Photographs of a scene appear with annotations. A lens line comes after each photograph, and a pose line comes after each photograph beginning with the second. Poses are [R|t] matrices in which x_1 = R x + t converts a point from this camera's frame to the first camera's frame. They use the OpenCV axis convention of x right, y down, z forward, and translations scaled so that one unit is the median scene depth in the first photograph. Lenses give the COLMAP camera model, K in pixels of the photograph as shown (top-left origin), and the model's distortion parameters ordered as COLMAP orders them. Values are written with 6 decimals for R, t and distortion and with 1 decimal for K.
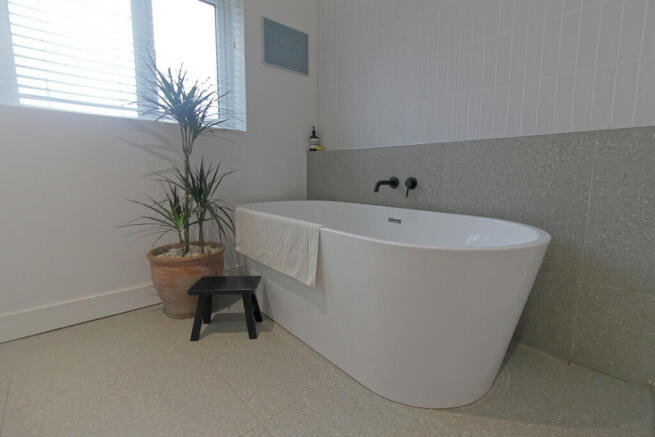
lens RADIAL K [[298.4, 0, 330.3], [0, 298.4, 210.9], [0, 0, 1]] dist [0.001561, -0.000082]
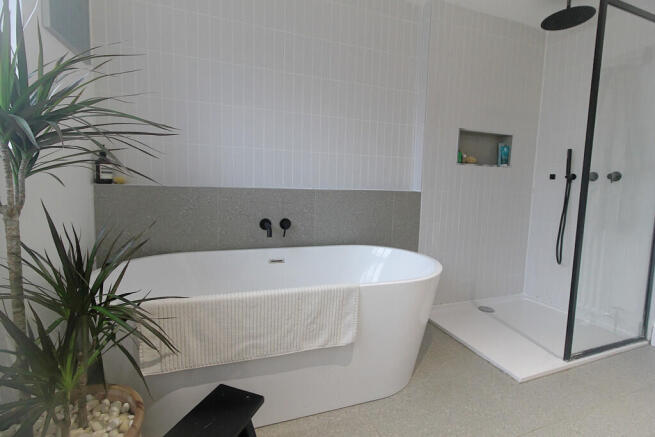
lens RADIAL K [[298.4, 0, 330.3], [0, 298.4, 210.9], [0, 0, 1]] dist [0.001561, -0.000082]
pose [[0.392802, -0.070716, 0.916900, -0.662928], [0.095548, 0.994781, 0.035790, -0.163751], [-0.914646, 0.073550, 0.397509, 0.415786]]
